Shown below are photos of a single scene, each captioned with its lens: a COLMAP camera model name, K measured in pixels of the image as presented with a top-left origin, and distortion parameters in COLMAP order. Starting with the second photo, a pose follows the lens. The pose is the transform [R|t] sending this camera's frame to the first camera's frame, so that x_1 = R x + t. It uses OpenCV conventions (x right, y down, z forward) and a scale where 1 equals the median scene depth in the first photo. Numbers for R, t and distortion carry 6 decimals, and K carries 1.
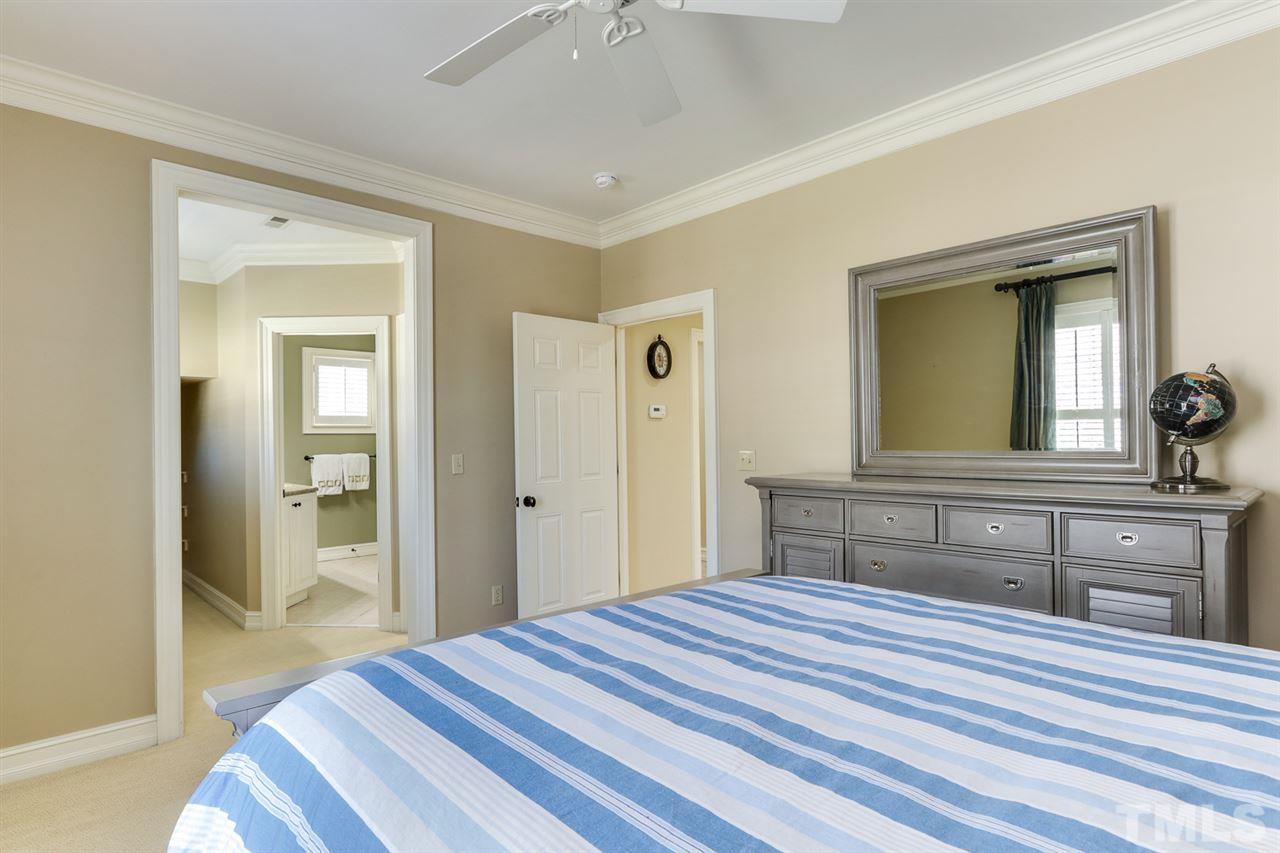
lens RADIAL K [[670.9, 0, 634.2], [0, 670.9, 430.8], [0, 0, 1]] dist [0.004498, 0.000825]
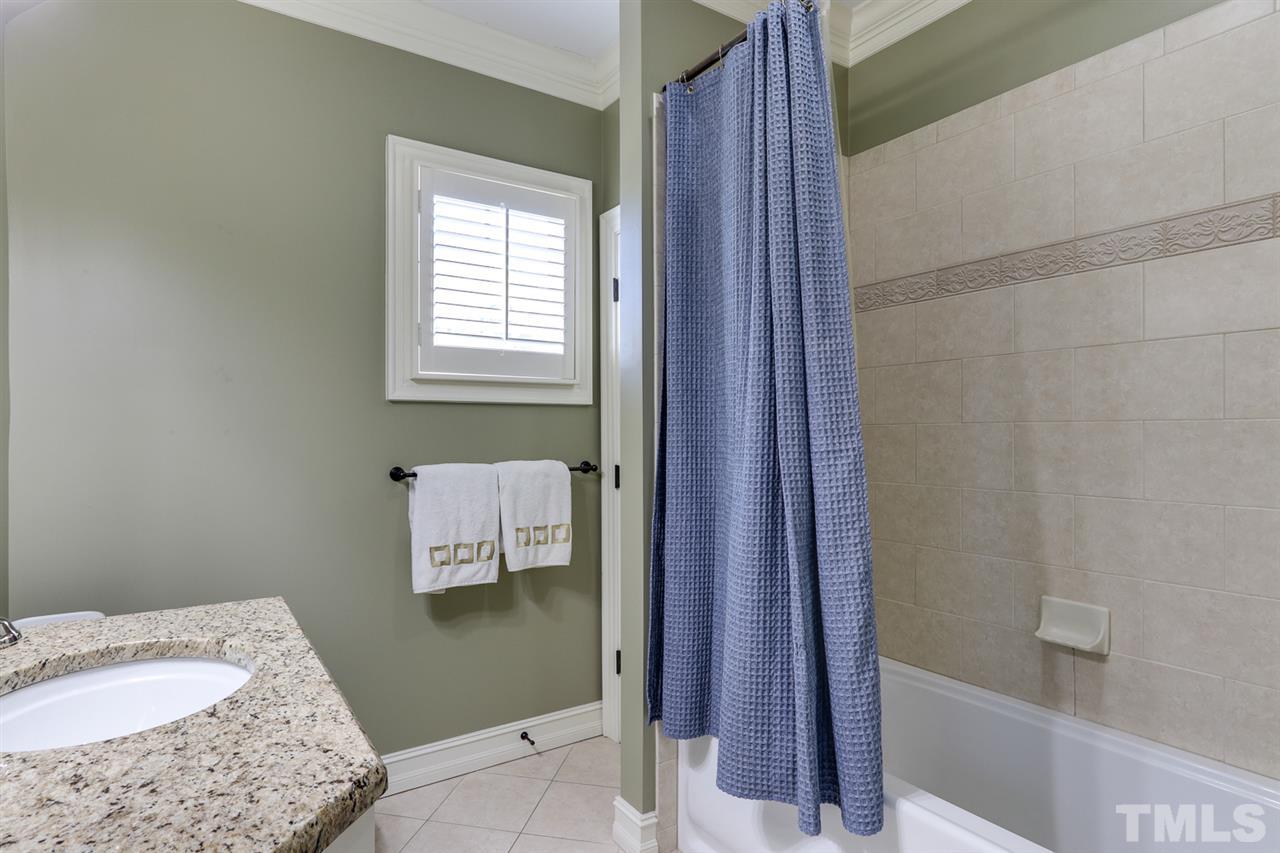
lens RADIAL K [[670.9, 0, 643.9], [0, 670.9, 427.7], [0, 0, 1]] dist [0.004498, 0.000825]
pose [[0.986537, 0.003851, -0.163492, -0.310021], [-0.004639, 0.999979, -0.004442, 0.018388], [0.163472, 0.005141, 0.986535, 0.684747]]
